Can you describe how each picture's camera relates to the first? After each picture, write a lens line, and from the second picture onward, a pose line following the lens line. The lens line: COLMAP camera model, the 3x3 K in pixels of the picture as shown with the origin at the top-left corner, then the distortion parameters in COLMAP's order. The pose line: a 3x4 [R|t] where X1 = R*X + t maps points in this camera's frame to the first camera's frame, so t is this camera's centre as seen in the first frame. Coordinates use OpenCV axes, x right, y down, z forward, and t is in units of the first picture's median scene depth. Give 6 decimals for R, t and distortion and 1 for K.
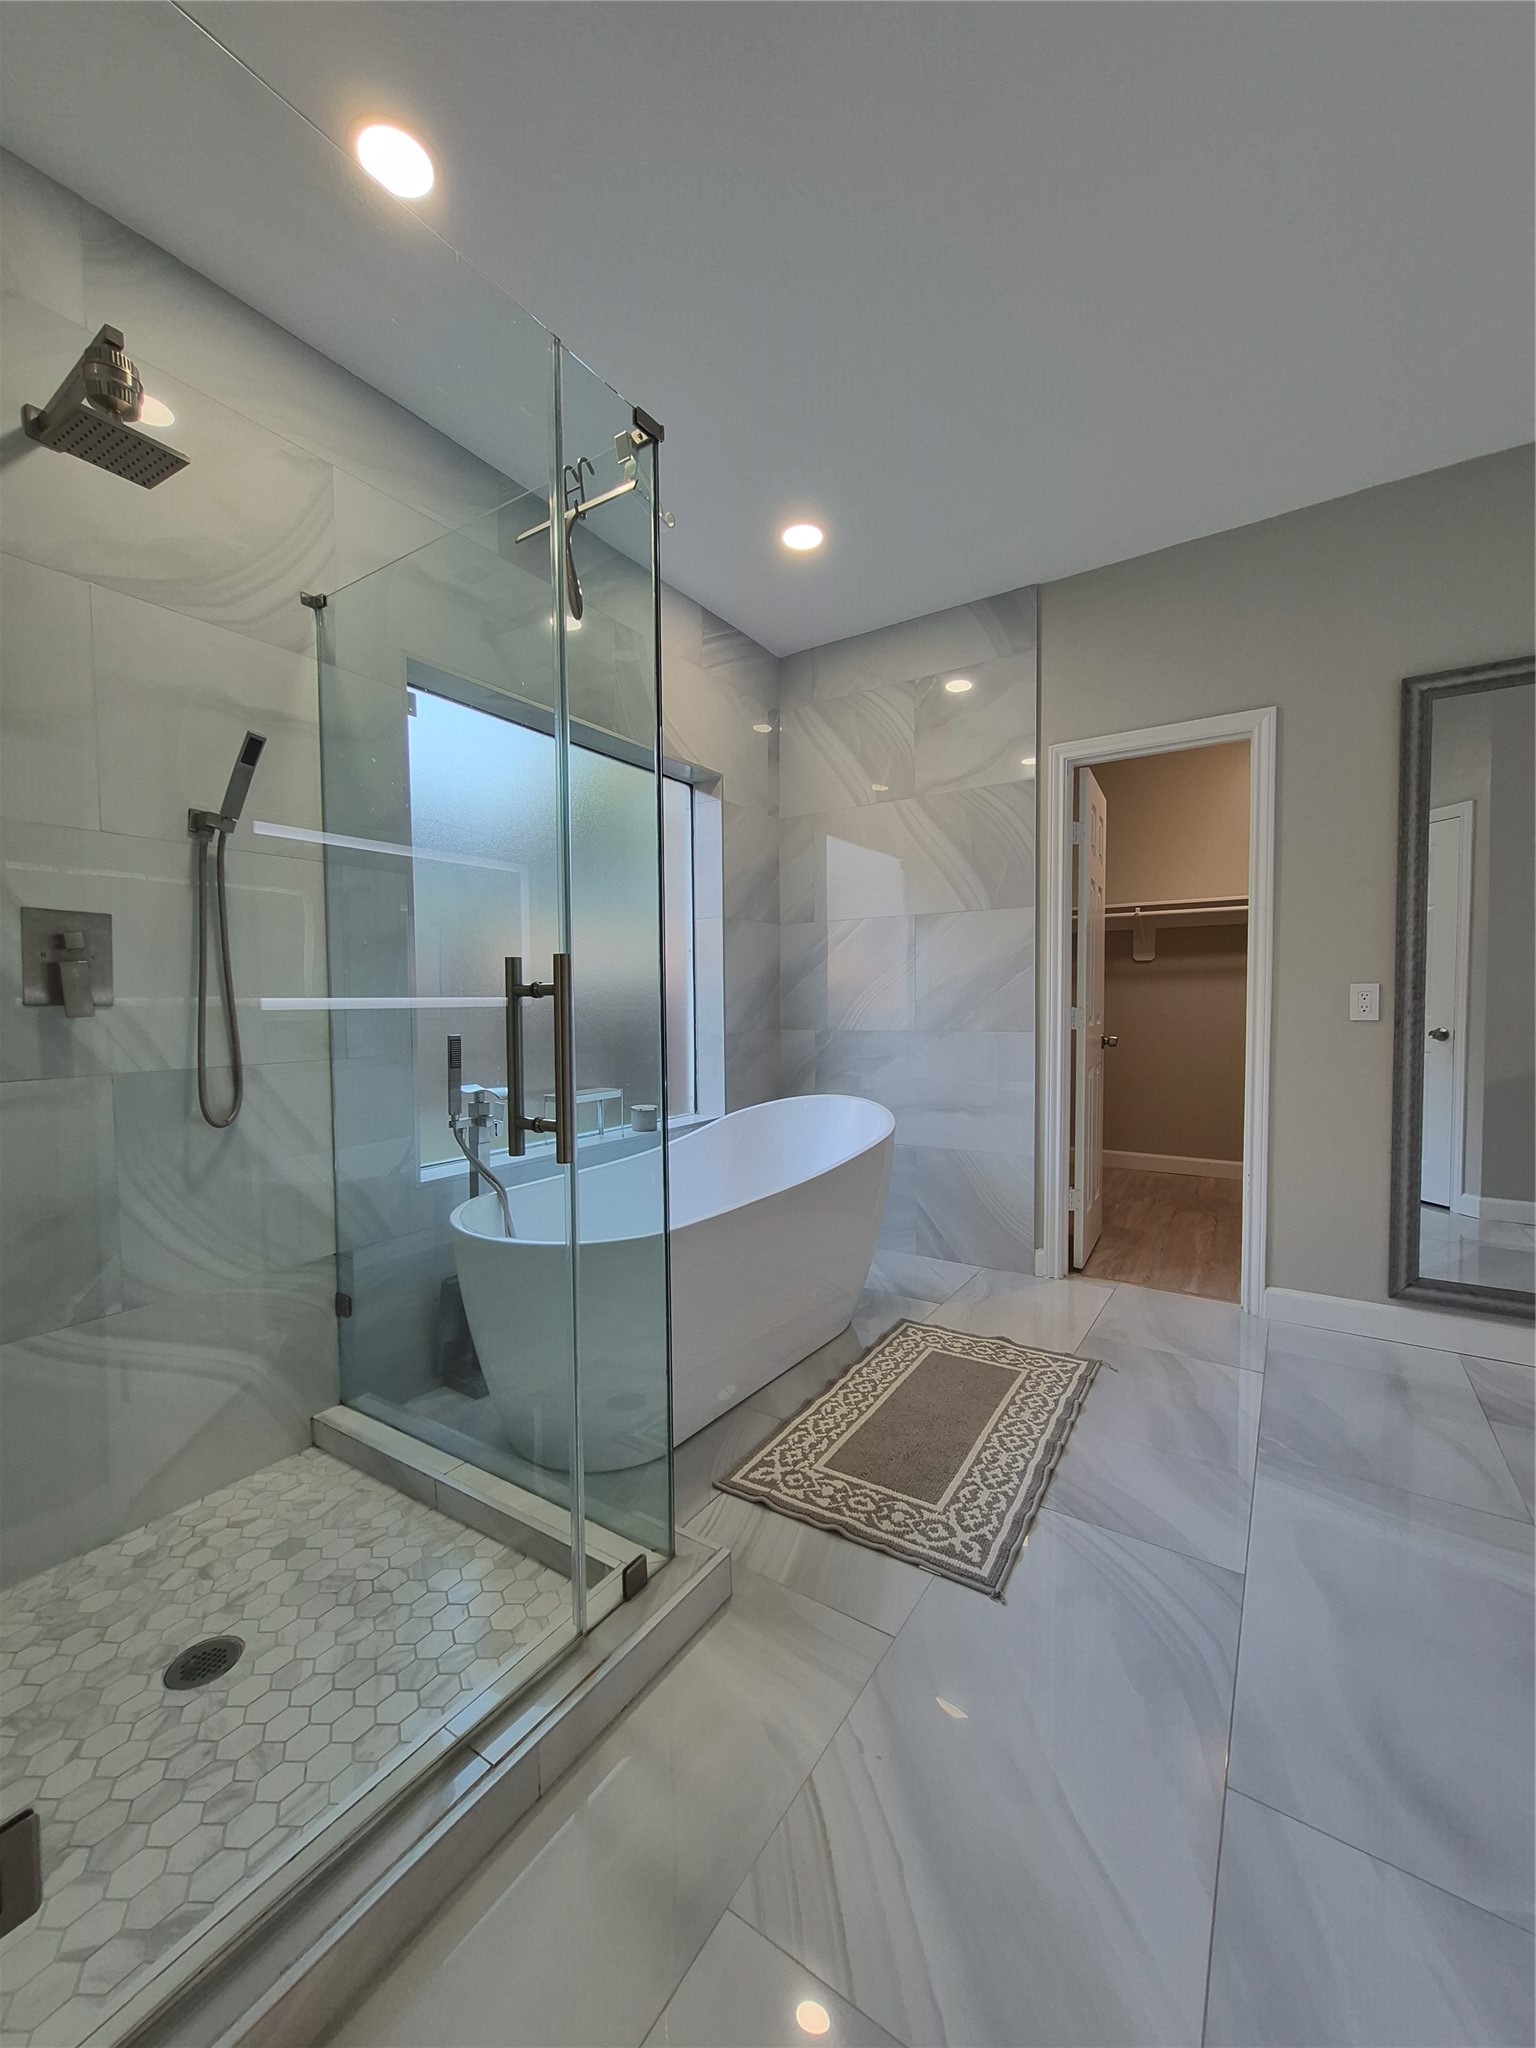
lens RADIAL K [[803.0, 0, 755.2], [0, 803.0, 1021.6], [0, 0, 1]] dist [0.000101, 0.000489]
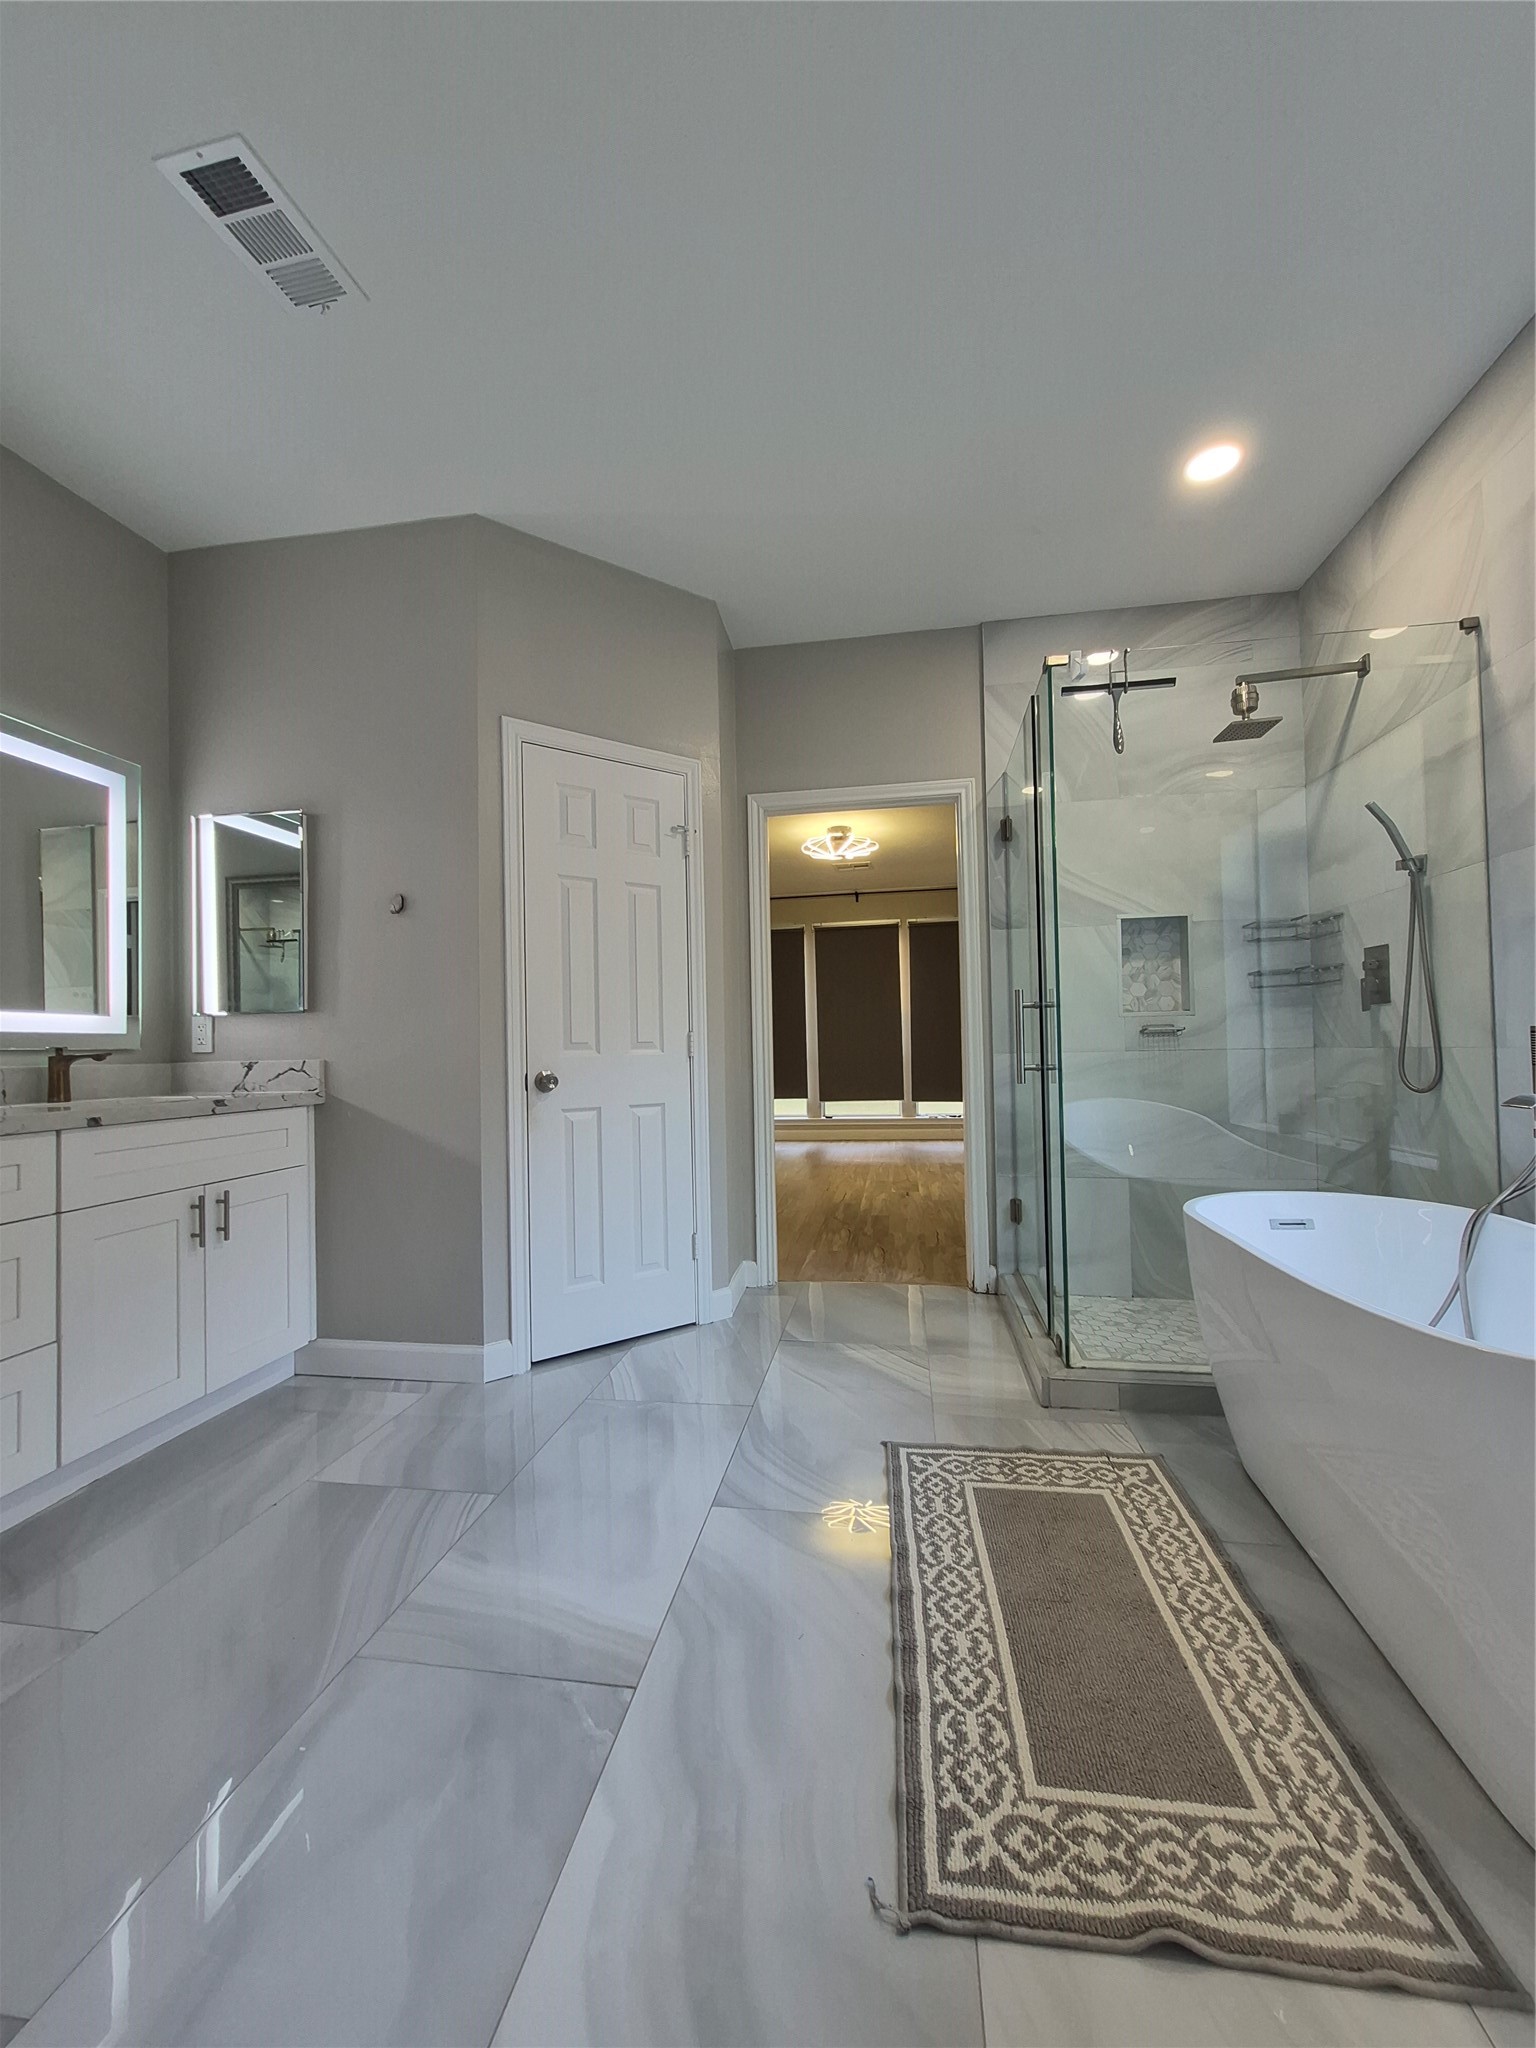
lens RADIAL K [[803.0, 0, 770.2], [0, 803.0, 1029.8], [0, 0, 1]] dist [0.000101, 0.000489]
pose [[-0.906972, 0.013006, -0.420991, 0.854110], [0.008433, 0.999883, 0.012724, 0.004123], [0.421107, 0.007990, -0.906976, 1.756008]]
